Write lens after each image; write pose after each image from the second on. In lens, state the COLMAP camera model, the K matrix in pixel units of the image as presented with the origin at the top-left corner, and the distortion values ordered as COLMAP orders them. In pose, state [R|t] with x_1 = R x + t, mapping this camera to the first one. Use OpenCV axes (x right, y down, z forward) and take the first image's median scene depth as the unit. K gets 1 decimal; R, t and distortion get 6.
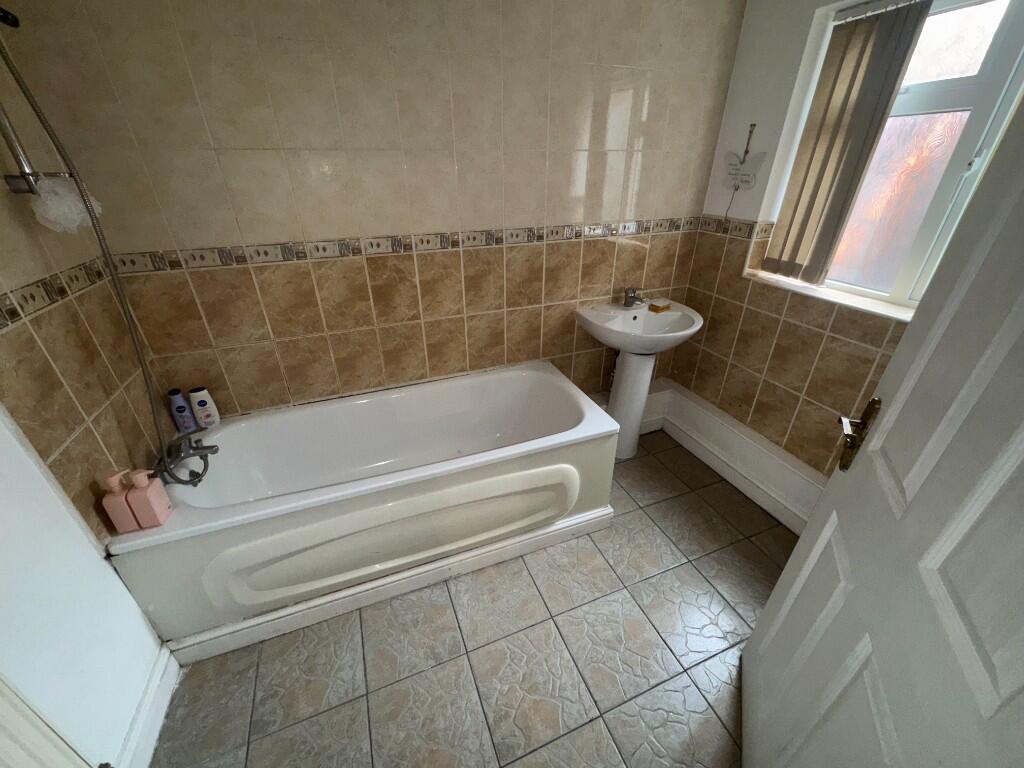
lens RADIAL K [[404.5, 0, 507.5], [0, 404.5, 382.9], [0, 0, 1]] dist [-0.000717, 0.000263]
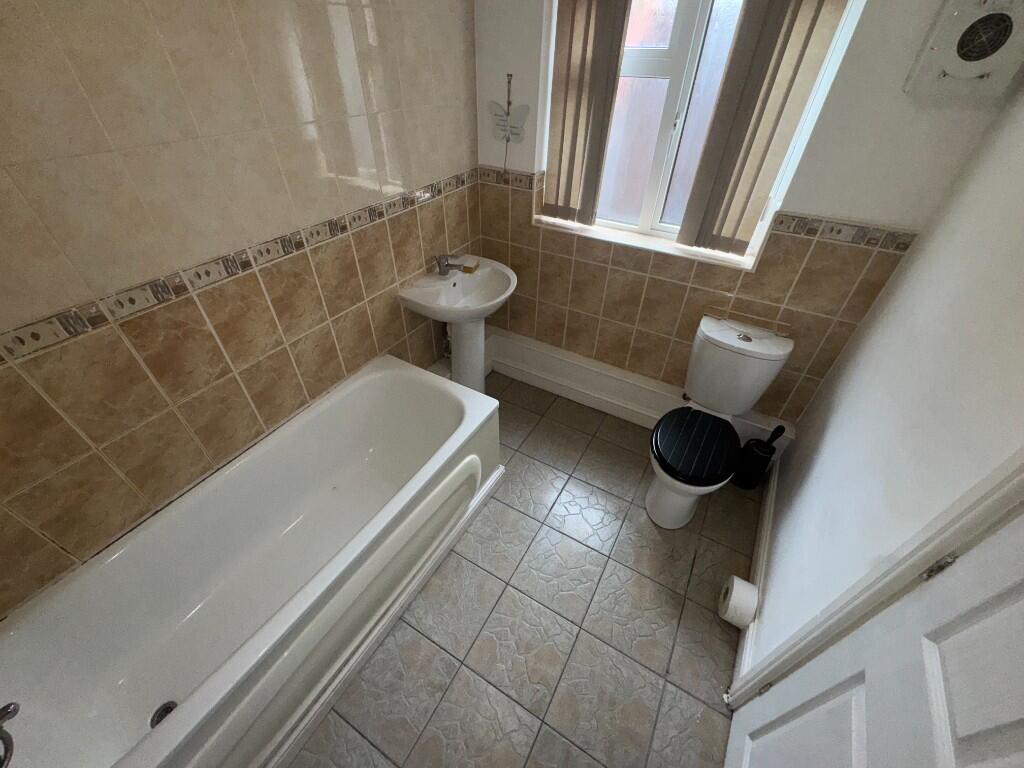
lens RADIAL K [[404.5, 0, 508.0], [0, 404.5, 385.9], [0, 0, 1]] dist [-0.000717, 0.000263]
pose [[0.790502, -0.384180, 0.476982, -0.171495], [0.281203, 0.919526, 0.274585, -0.188193], [-0.544087, -0.082932, 0.834920, 0.083379]]
